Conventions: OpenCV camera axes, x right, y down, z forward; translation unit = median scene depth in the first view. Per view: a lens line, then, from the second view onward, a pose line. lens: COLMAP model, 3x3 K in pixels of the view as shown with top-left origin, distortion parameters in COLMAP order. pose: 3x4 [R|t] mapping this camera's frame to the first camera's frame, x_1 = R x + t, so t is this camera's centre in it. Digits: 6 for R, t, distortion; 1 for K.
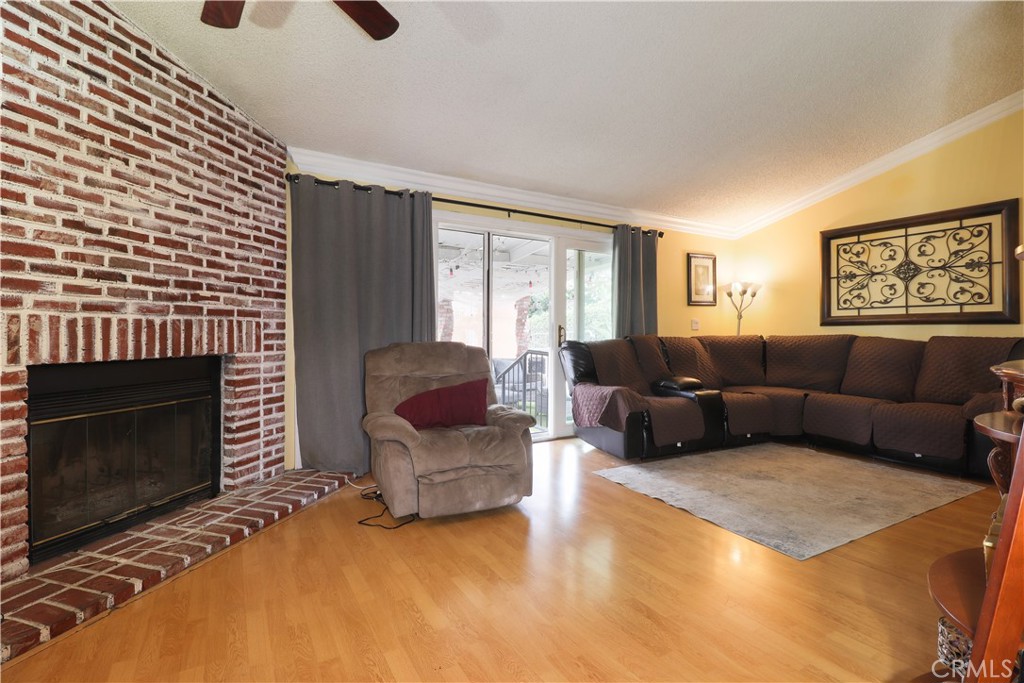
lens RADIAL K [[476.9, 0, 503.7], [0, 476.9, 334.6], [0, 0, 1]] dist [0.005615, 0.000427]
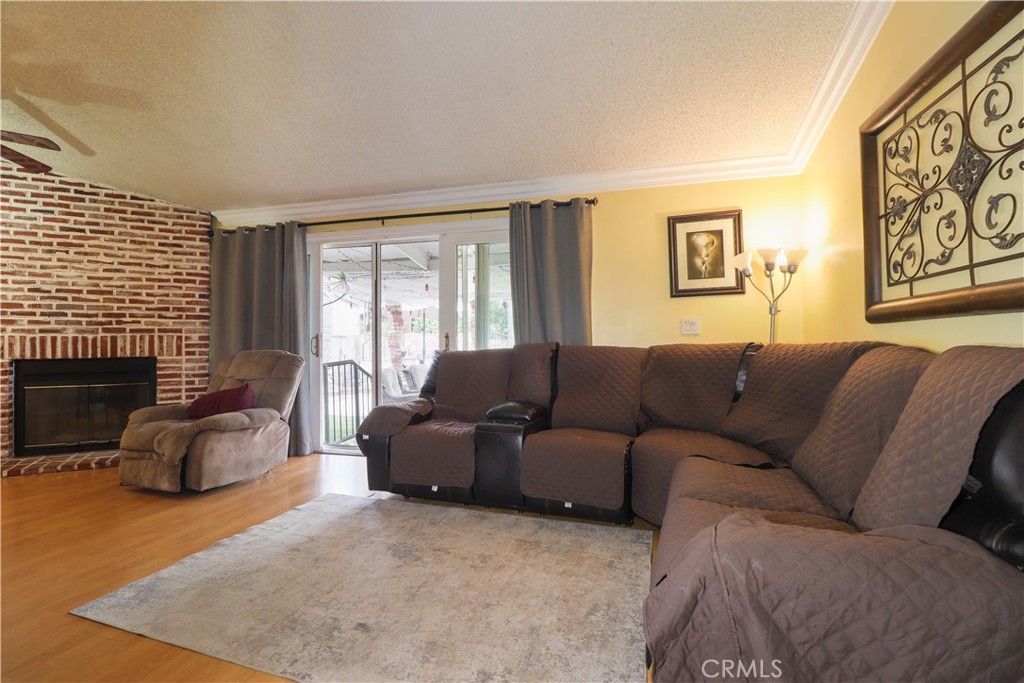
lens RADIAL K [[466.9, 0, 490.0], [0, 466.9, 340.7], [0, 0, 1]] dist [0.000663, -0.008563]
pose [[0.690811, -0.005973, -0.723010, 1.258338], [0.003835, 0.999982, -0.004597, -0.001243], [0.723025, 0.000403, 0.690822, 0.719475]]
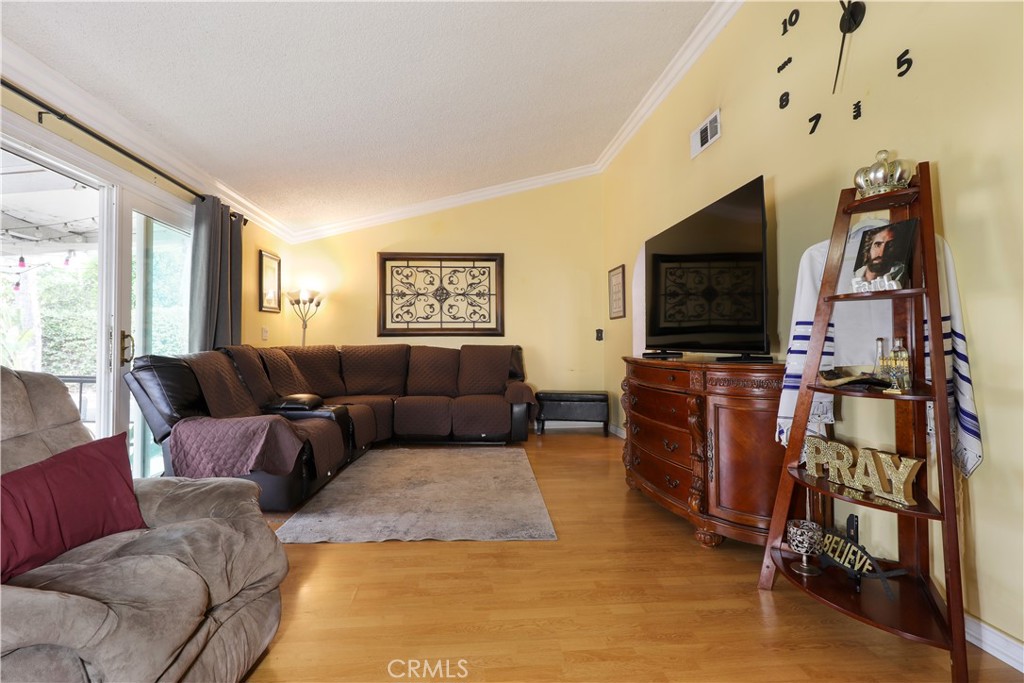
lens RADIAL K [[466.9, 0, 490.0], [0, 466.9, 340.7], [0, 0, 1]] dist [0.000663, -0.008563]
pose [[0.452201, 0.003472, 0.891909, -0.321971], [0.008203, 0.999934, -0.008051, 0.003187], [-0.891879, 0.010957, 0.452142, 0.475000]]
